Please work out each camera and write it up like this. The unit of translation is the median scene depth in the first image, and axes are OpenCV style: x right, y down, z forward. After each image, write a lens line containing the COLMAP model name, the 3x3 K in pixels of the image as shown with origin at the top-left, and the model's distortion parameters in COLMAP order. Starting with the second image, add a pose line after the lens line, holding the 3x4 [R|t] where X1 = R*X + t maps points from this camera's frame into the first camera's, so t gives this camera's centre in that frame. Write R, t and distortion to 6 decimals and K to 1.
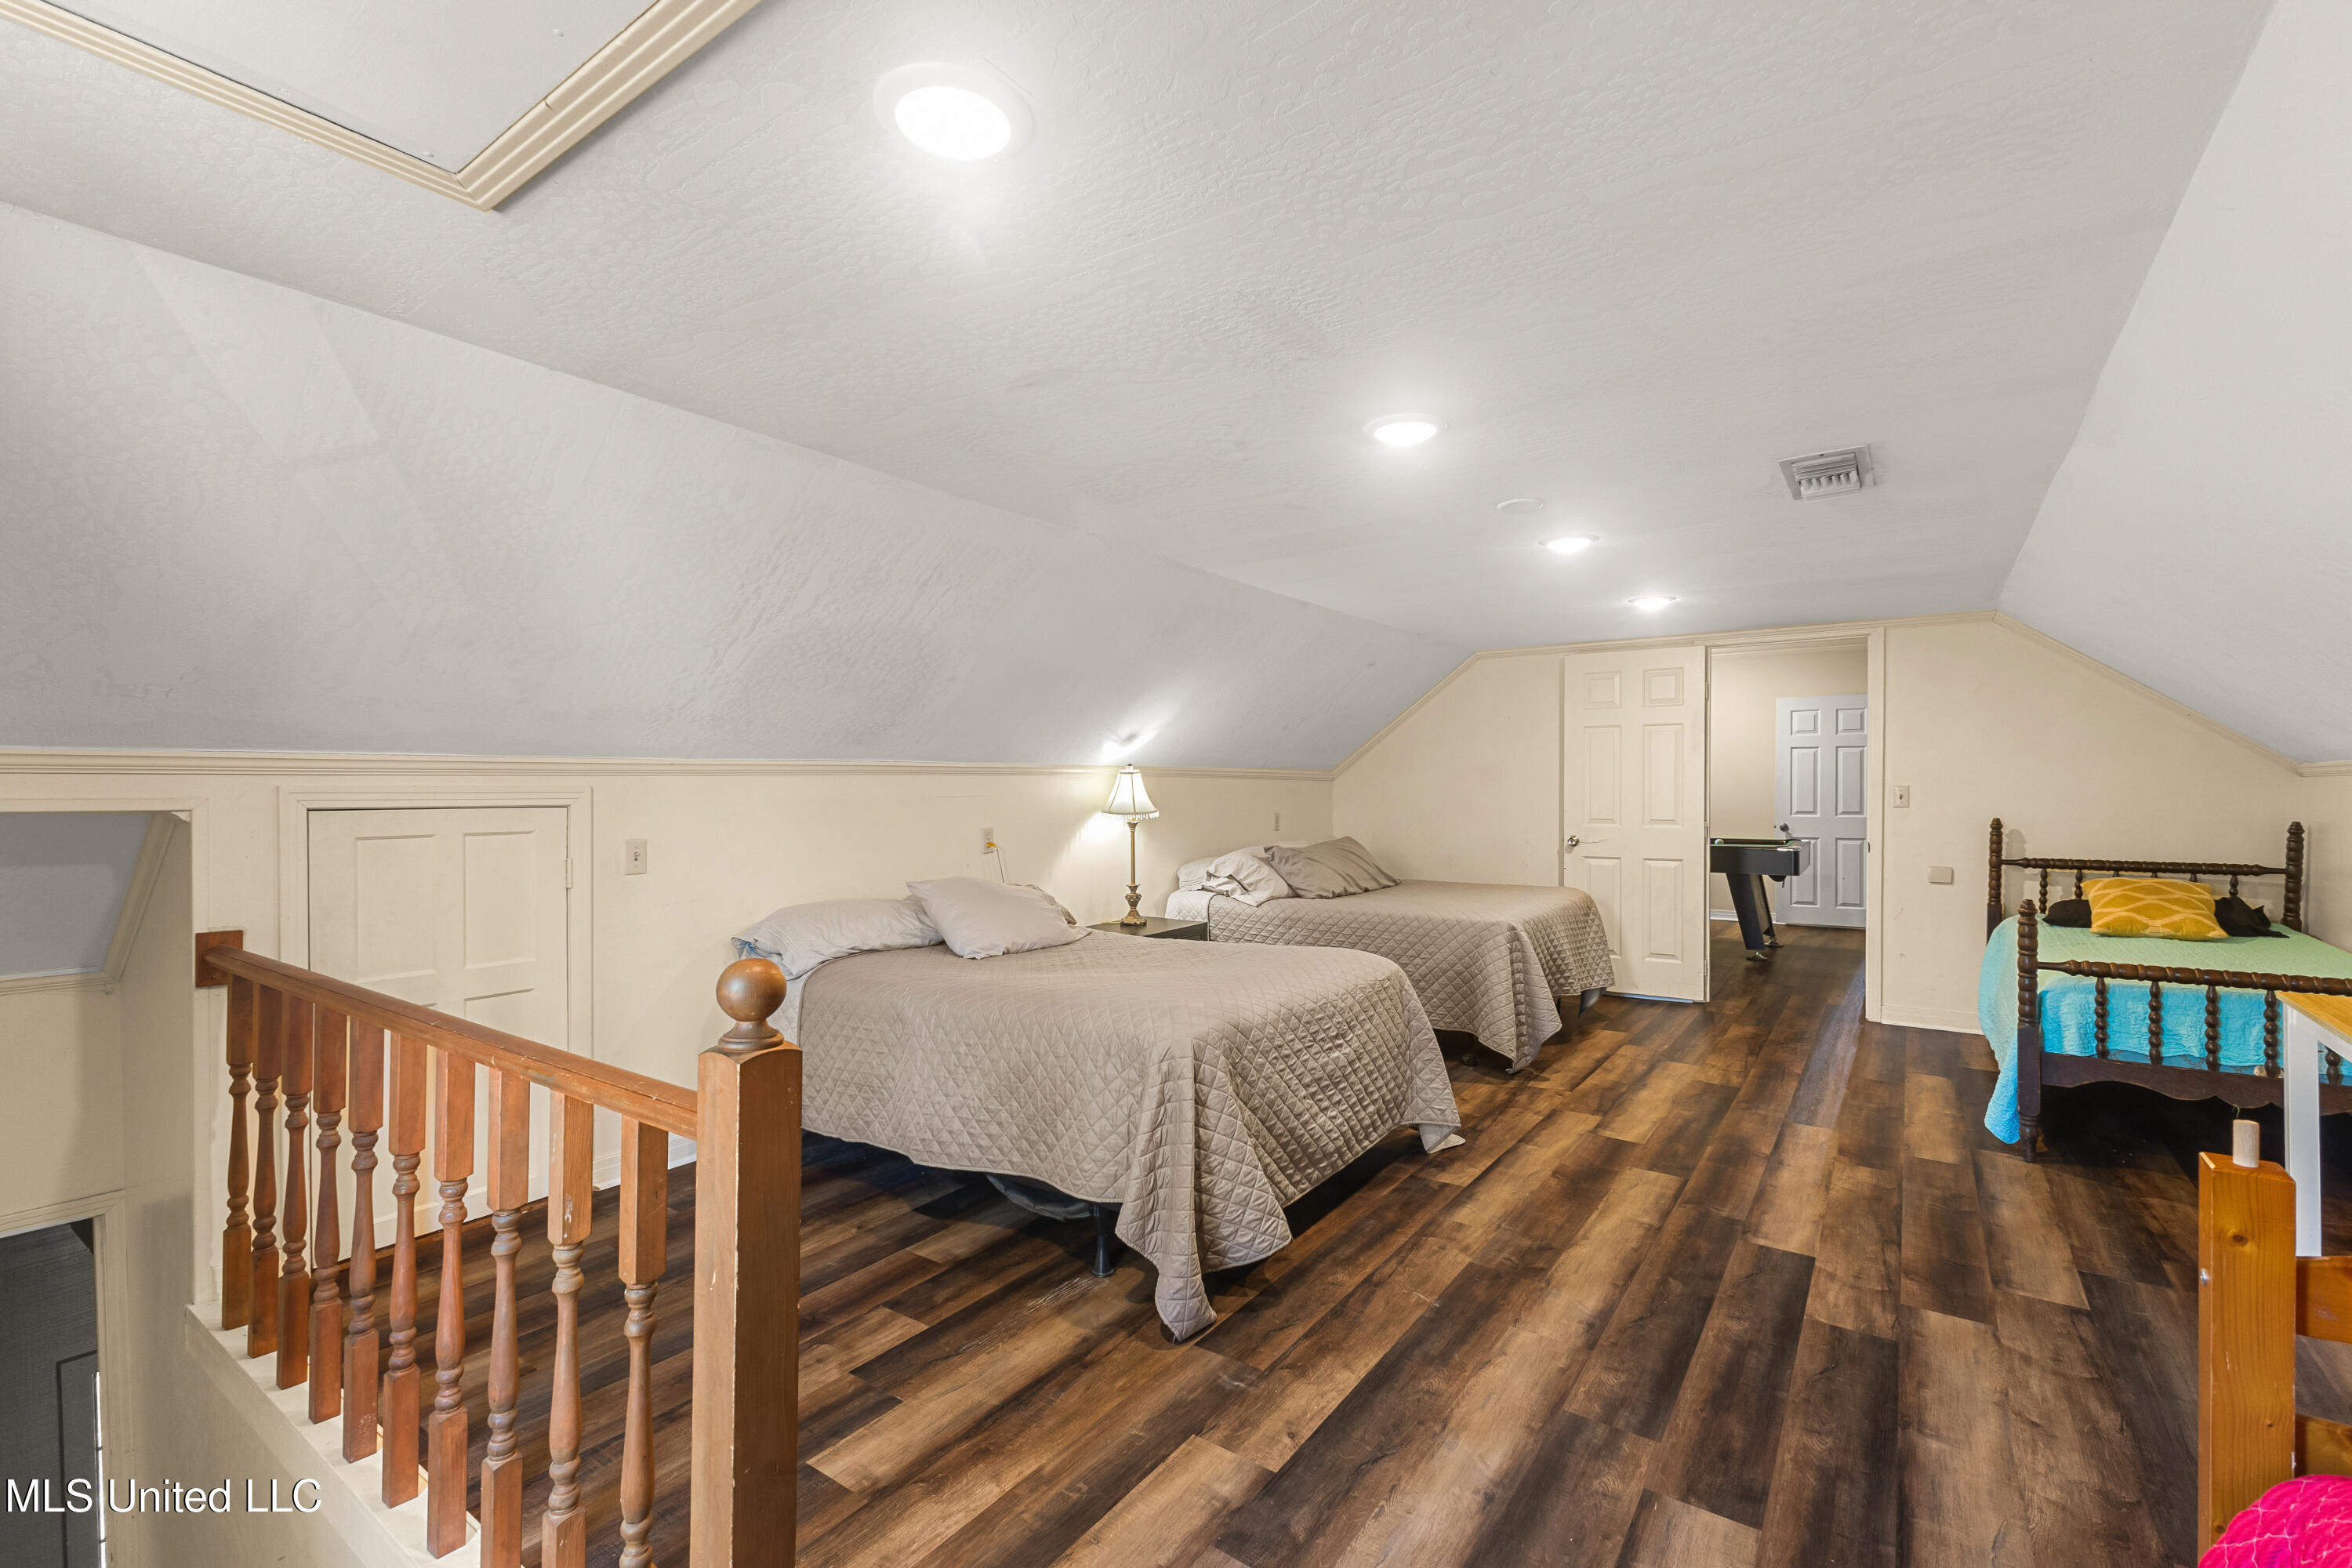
lens RADIAL K [[1018.6, 0, 1180.6], [0, 1018.6, 787.0], [0, 0, 1]] dist [0.010719, 0.000050]
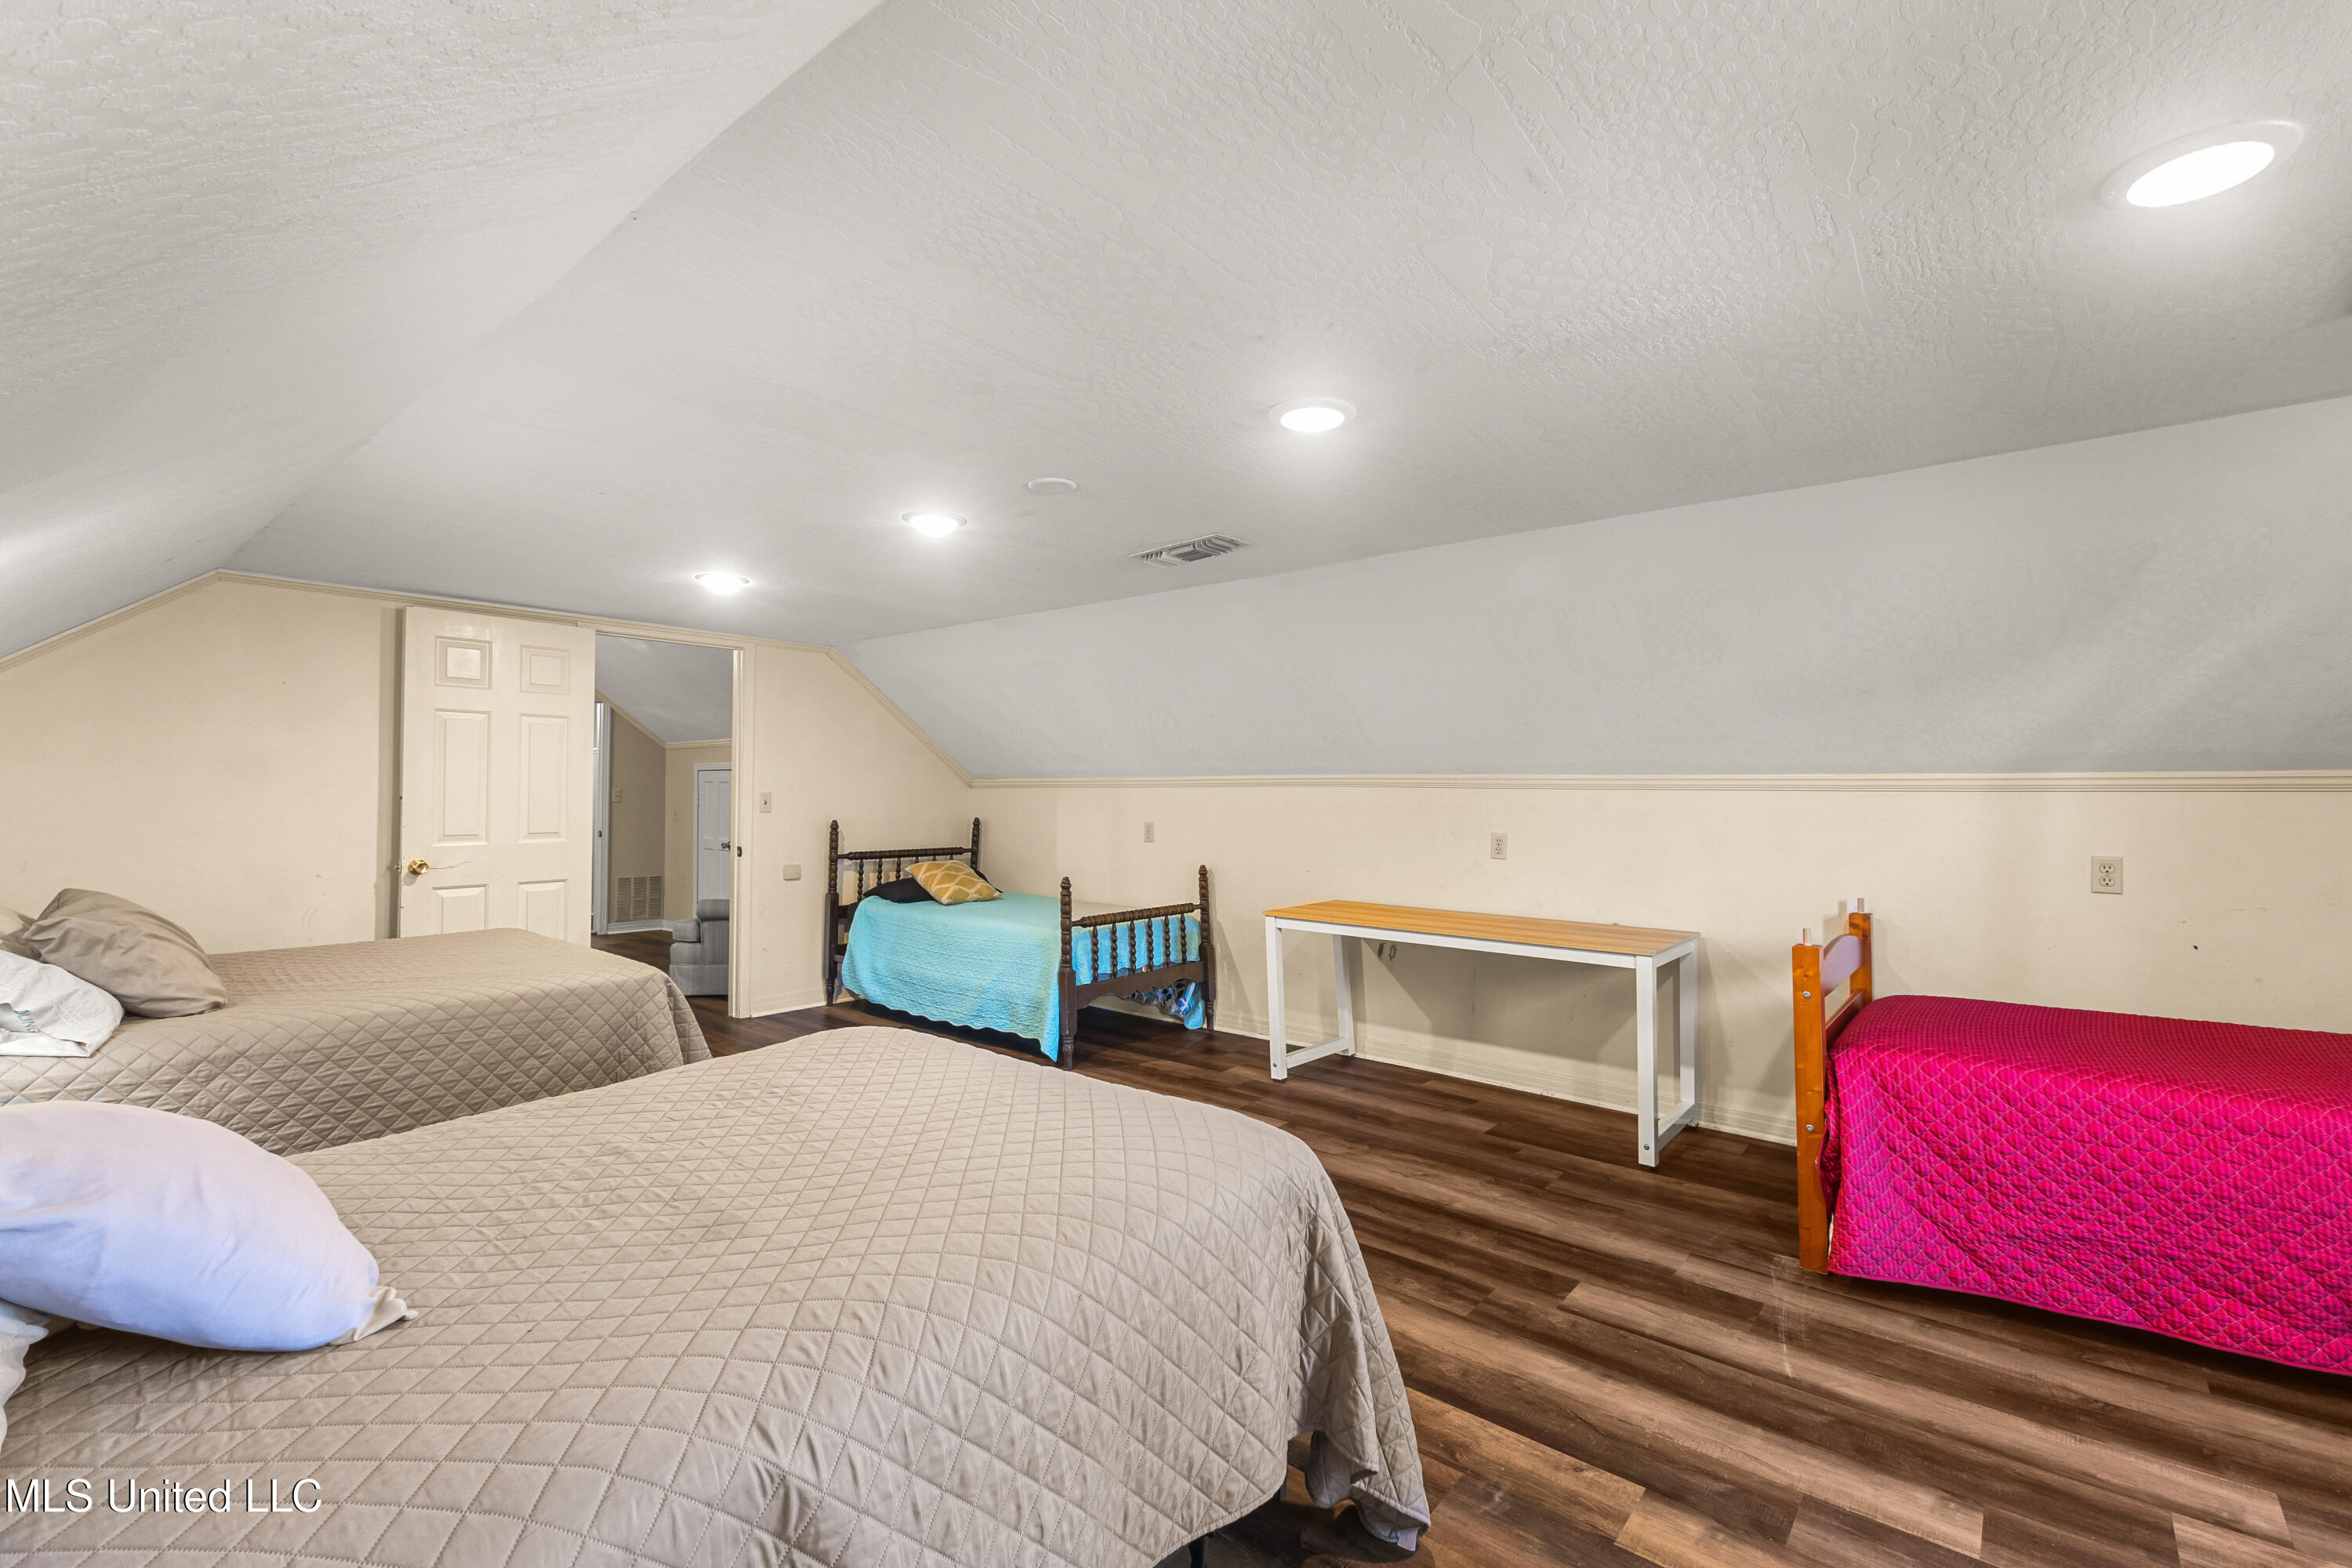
lens RADIAL K [[1018.6, 0, 1179.0], [0, 1018.6, 788.6], [0, 0, 1]] dist [0.010719, 0.000050]
pose [[0.084880, 0.009112, 0.996349, -0.531417], [-0.003081, 0.999956, -0.008882, 0.005246], [-0.996386, -0.002315, 0.084905, 0.779245]]
